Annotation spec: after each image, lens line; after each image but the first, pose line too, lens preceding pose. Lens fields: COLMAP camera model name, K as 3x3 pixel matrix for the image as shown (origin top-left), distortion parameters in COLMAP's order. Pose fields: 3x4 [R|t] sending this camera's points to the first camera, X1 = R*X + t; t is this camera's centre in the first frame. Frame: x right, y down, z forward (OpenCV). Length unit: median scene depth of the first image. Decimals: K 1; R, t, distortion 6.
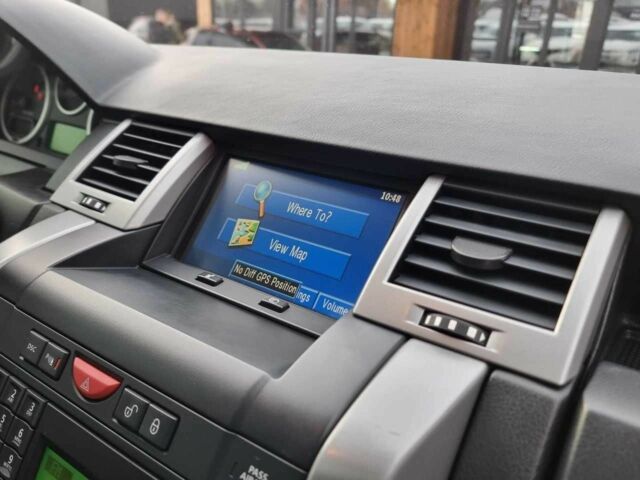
lens RADIAL K [[525.4, 0, 326.8], [0, 525.4, 250.8], [0, 0, 1]] dist [0.059966, -0.070053]
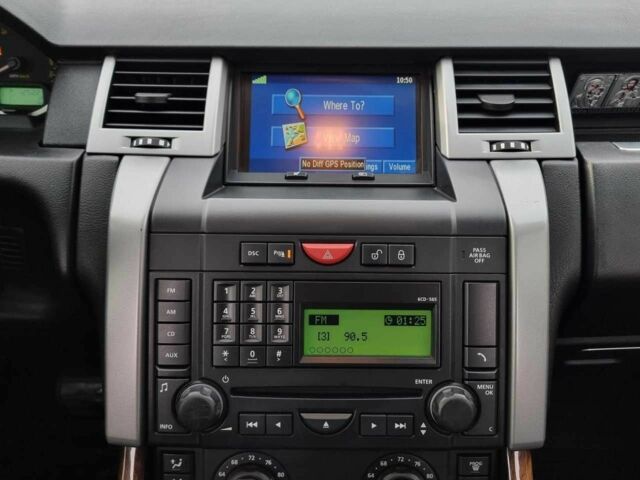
lens RADIAL K [[557.2, 0, 320.9], [0, 557.2, 254.3], [0, 0, 1]] dist [0.072900, -0.106131]
pose [[0.824465, -0.333162, 0.457451, -0.878477], [0.239790, 0.937853, 0.250866, -0.094404], [-0.512600, -0.097138, 0.853115, -0.187307]]
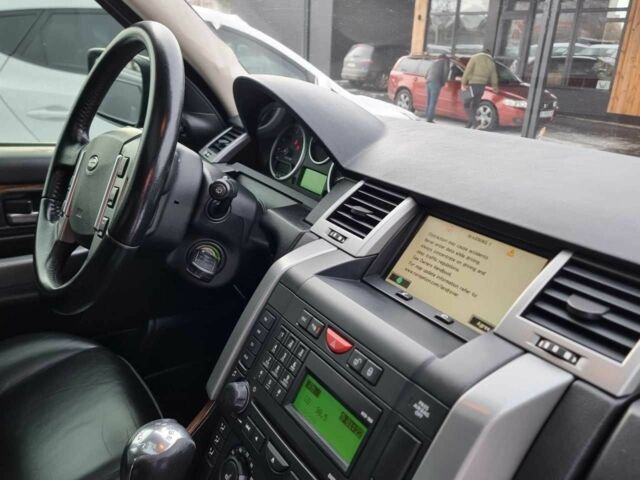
lens RADIAL K [[525.4, 0, 326.8], [0, 525.4, 250.8], [0, 0, 1]] dist [0.059966, -0.070053]
pose [[0.934584, 0.125509, -0.332868, 0.063923], [-0.136885, 0.990528, -0.010847, -0.030299], [0.328353, 0.055702, 0.942911, -0.553532]]
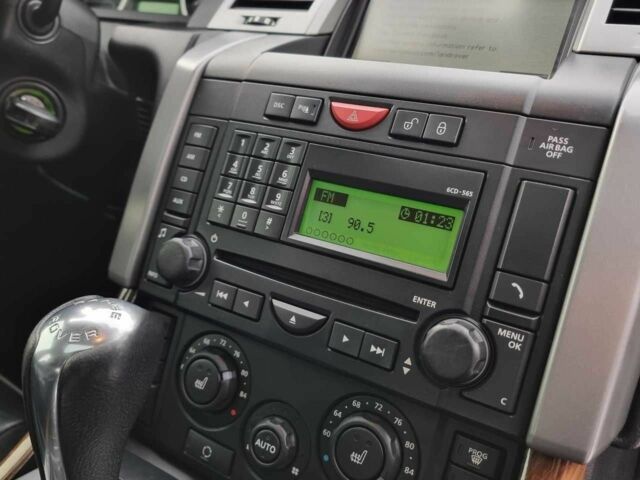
lens RADIAL K [[525.4, 0, 326.8], [0, 525.4, 250.8], [0, 0, 1]] dist [0.059966, -0.070053]
pose [[0.997530, -0.047607, 0.051652, -0.448164], [0.044397, 0.997112, 0.061622, 0.357769], [-0.054436, -0.059176, 0.996762, -0.100443]]
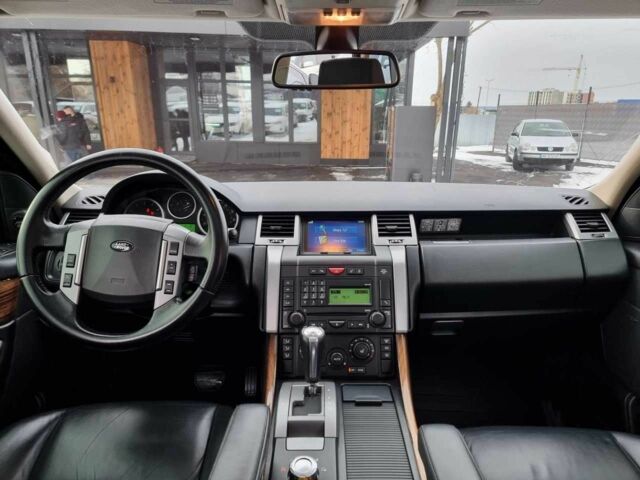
lens RADIAL K [[454.6, 0, 319.3], [0, 454.6, 255.1], [0, 0, 1]] dist [0.043994, -0.001057]
pose [[0.822427, -0.212200, 0.527811, -1.994792], [0.248543, 0.968619, 0.002145, 0.056686], [-0.511703, 0.129419, 0.849359, -1.719089]]
